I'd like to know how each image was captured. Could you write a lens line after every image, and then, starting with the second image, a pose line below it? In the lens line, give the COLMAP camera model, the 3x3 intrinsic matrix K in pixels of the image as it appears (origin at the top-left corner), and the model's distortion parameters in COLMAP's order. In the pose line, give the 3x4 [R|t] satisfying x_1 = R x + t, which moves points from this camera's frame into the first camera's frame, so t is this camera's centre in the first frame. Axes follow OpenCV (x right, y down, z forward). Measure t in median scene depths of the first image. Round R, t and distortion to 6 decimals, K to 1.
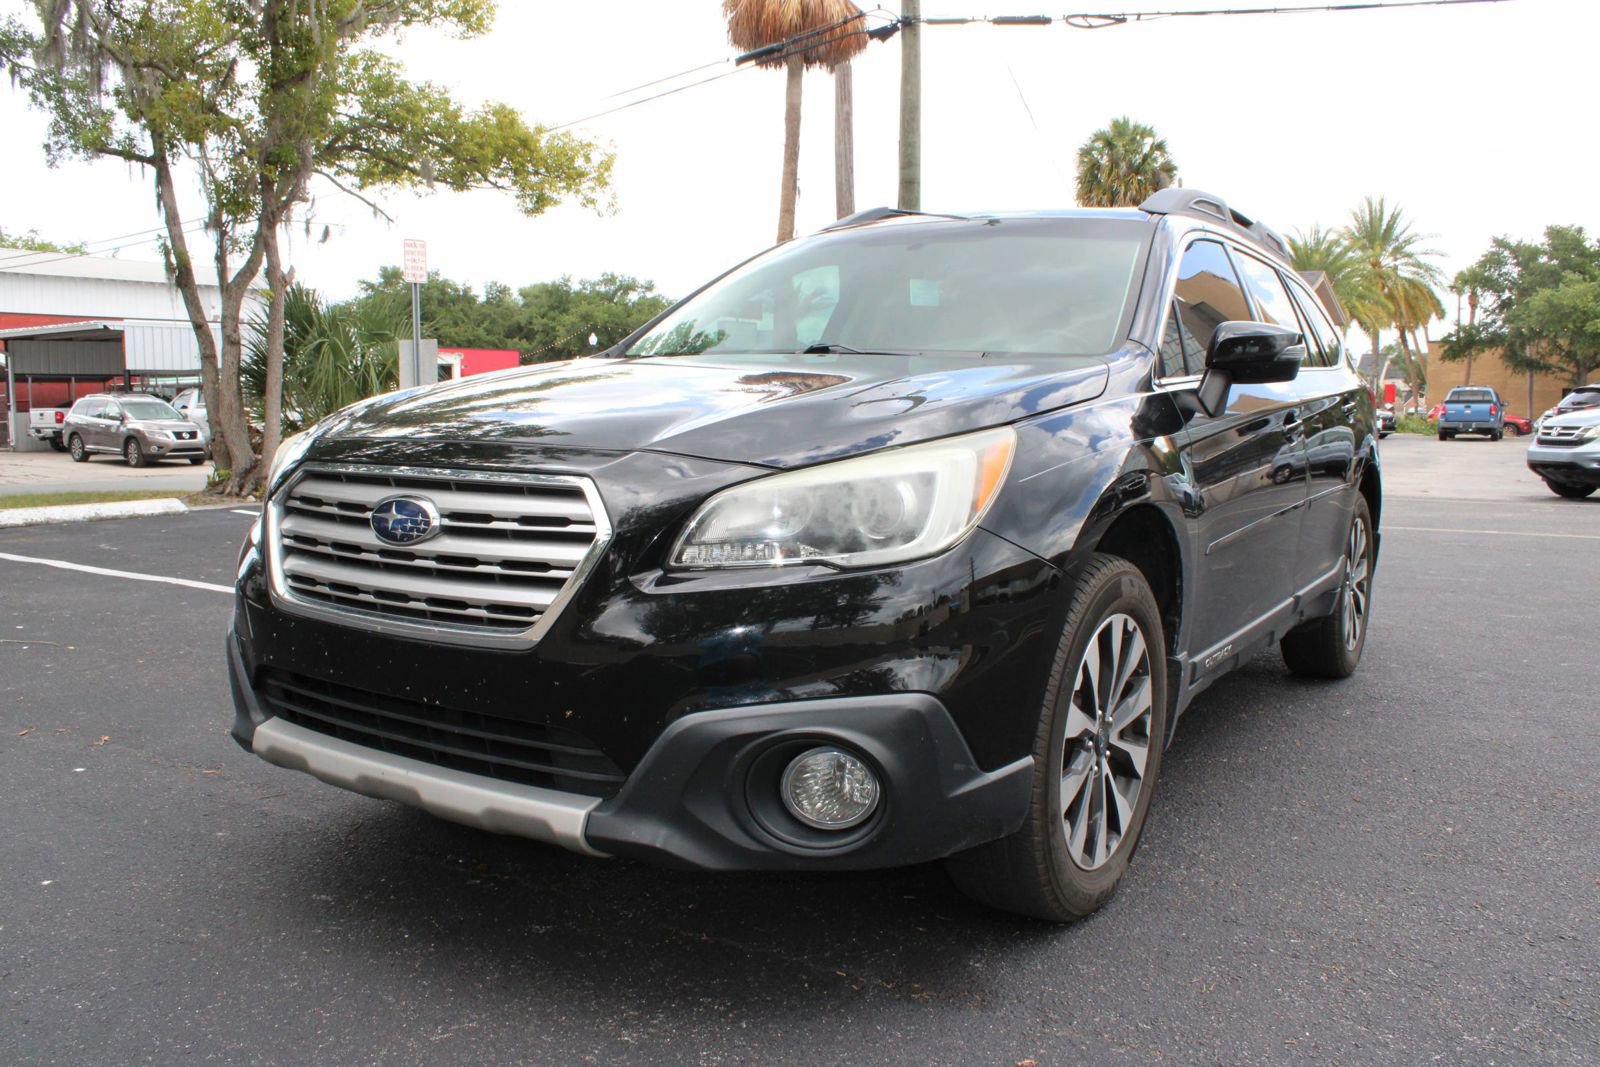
lens RADIAL K [[1334.2, 0, 809.1], [0, 1334.2, 520.0], [0, 0, 1]] dist [-0.175444, 0.148336]
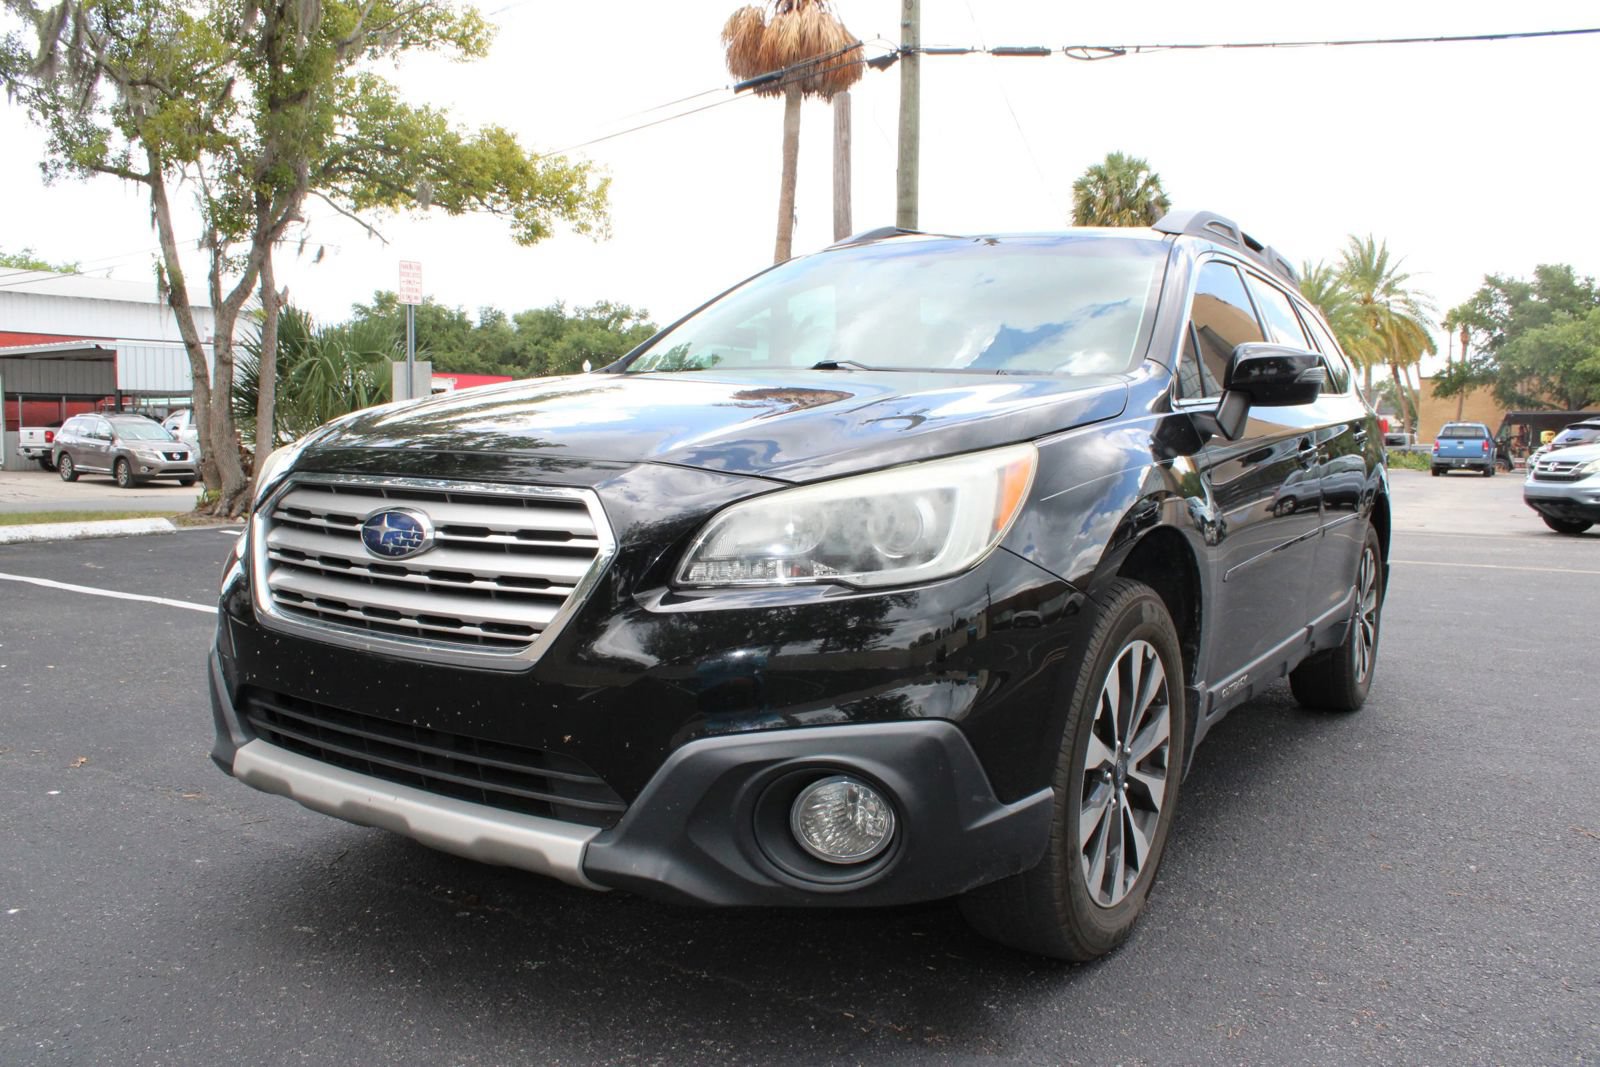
lens RADIAL K [[1334.2, 0, 812.8], [0, 1334.2, 522.8], [0, 0, 1]] dist [-0.175444, 0.148336]
pose [[0.999890, 0.011536, 0.009308, -0.008616], [-0.011344, 0.999729, -0.020344, 0.004897], [-0.009541, 0.020236, 0.999750, 0.025856]]
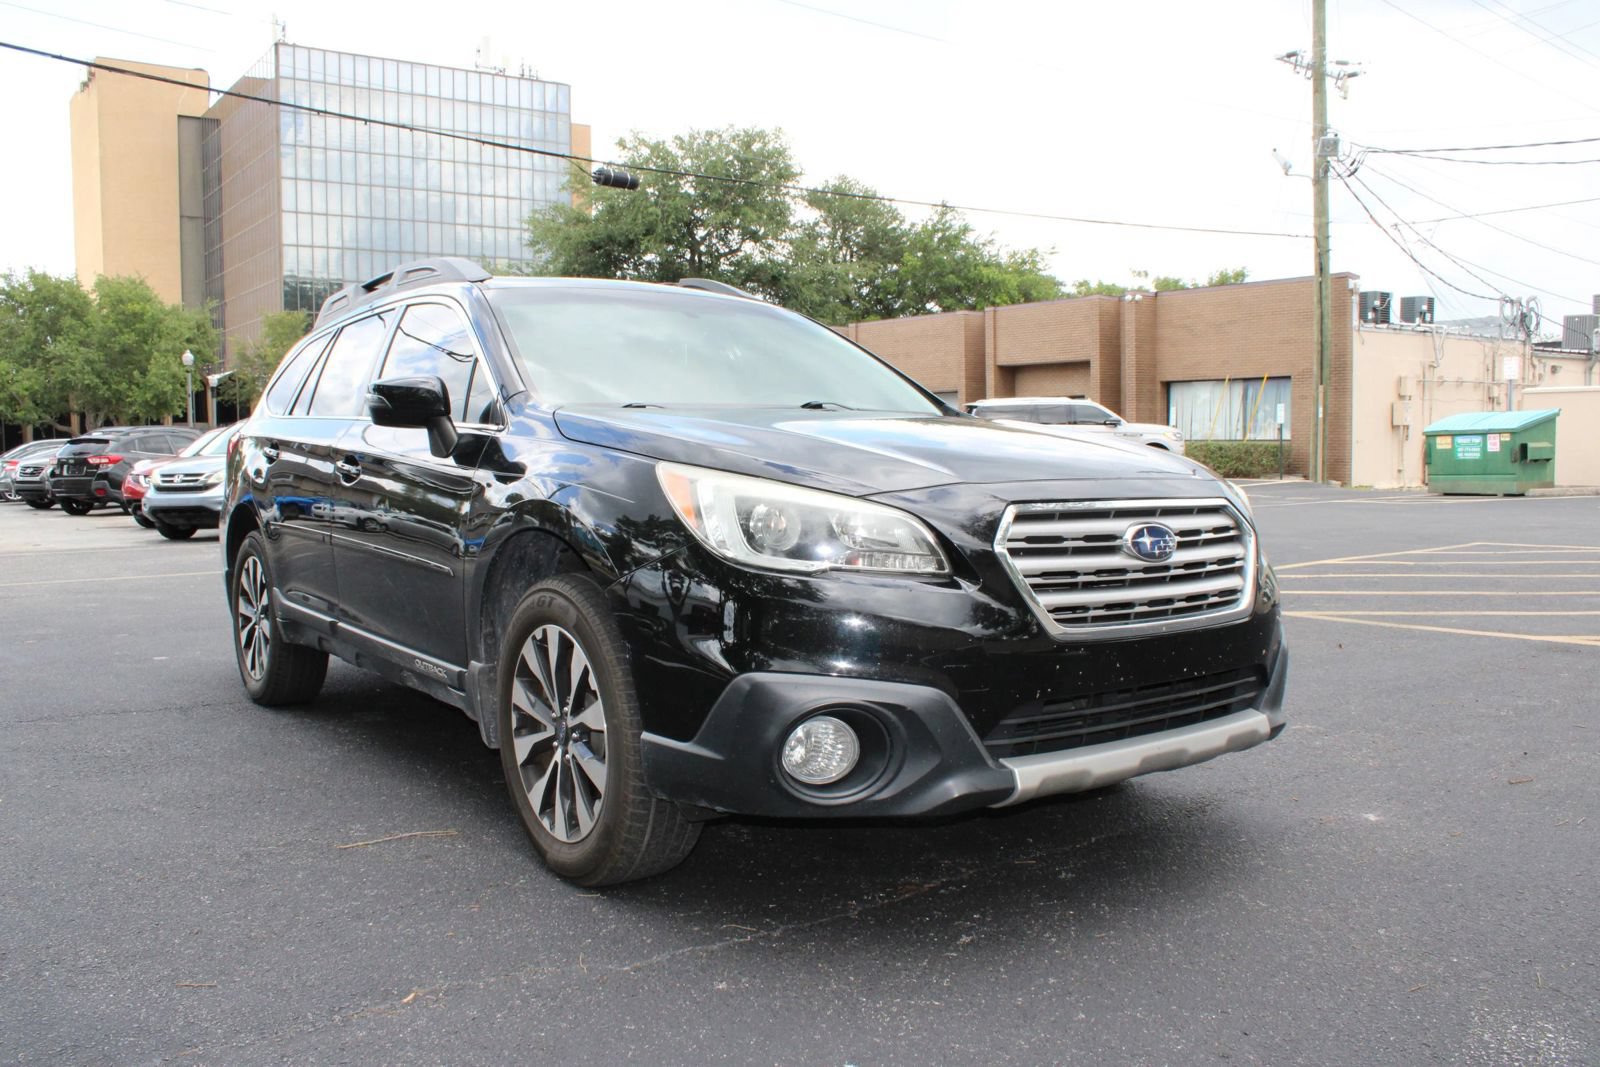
lens RADIAL K [[1334.2, 0, 772.2], [0, 1334.2, 519.0], [0, 0, 1]] dist [-0.175444, 0.148336]
pose [[0.350435, -0.051725, 0.935157, -0.926504], [0.090272, 0.995691, 0.021246, -0.046616], [-0.932226, 0.076973, 0.353595, 0.515058]]
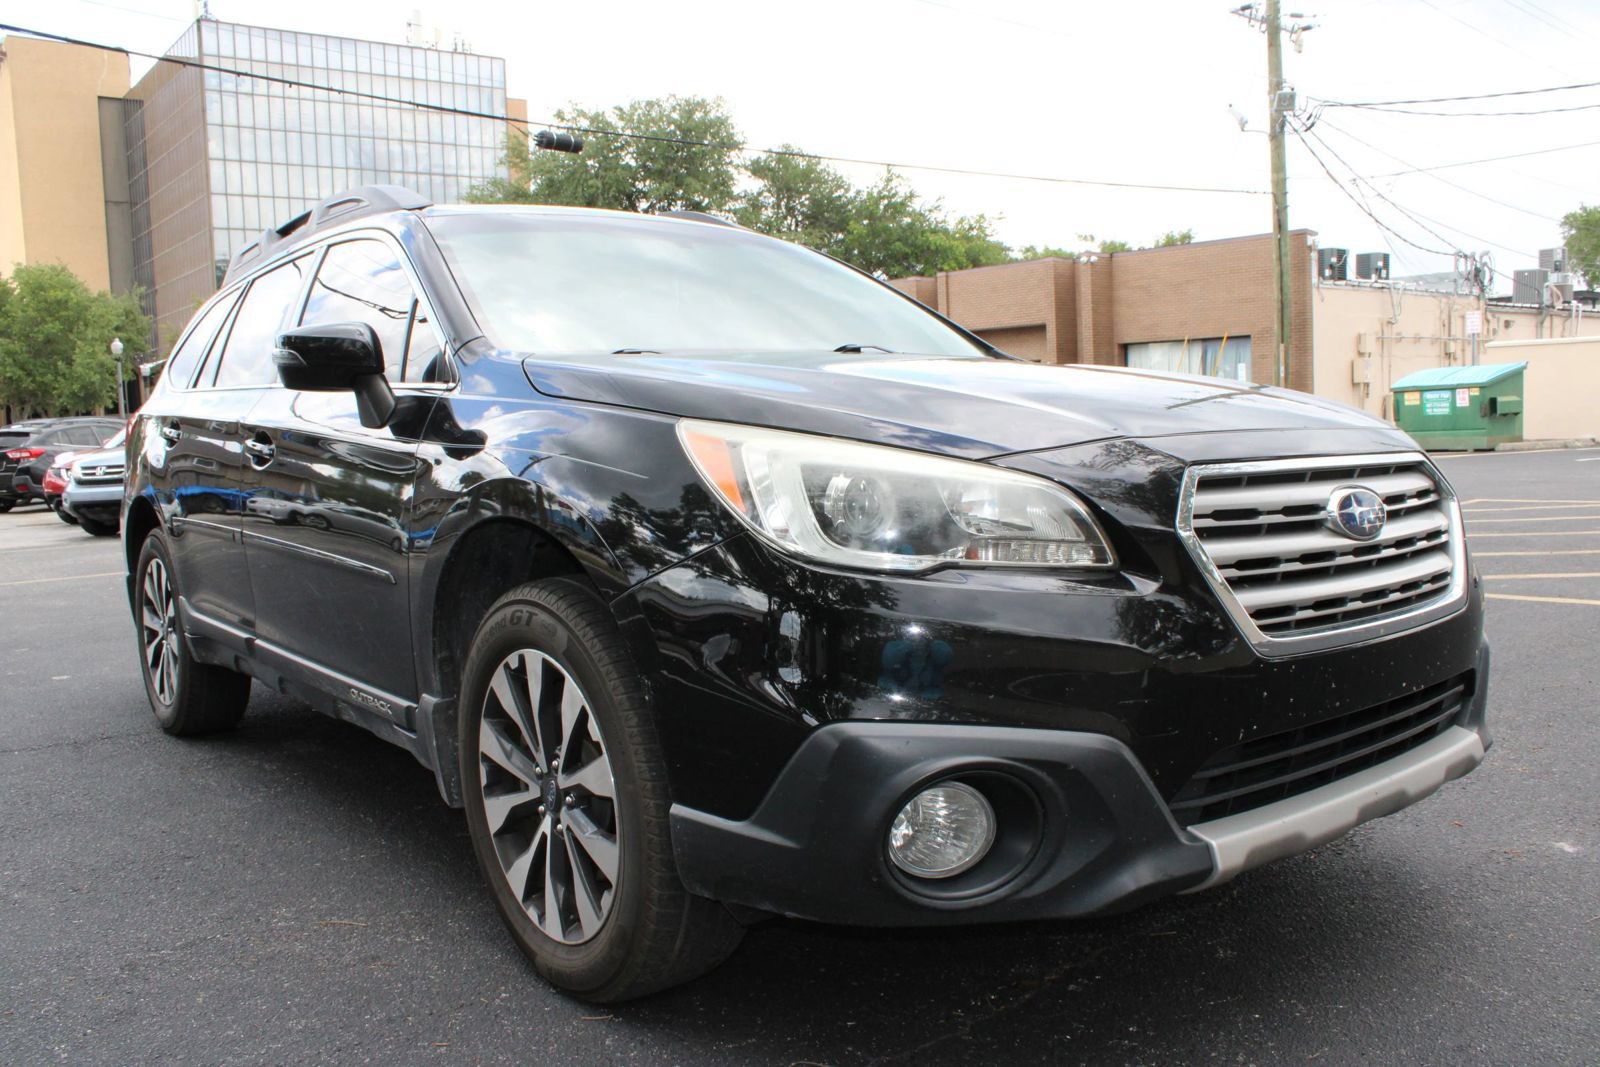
lens RADIAL K [[1334.2, 0, 784.8], [0, 1334.2, 529.7], [0, 0, 1]] dist [-0.175444, 0.148336]
pose [[0.303113, -0.086840, 0.948990, -0.744420], [0.117538, 0.991642, 0.053201, -0.048209], [-0.945678, 0.095416, 0.310787, 0.634269]]
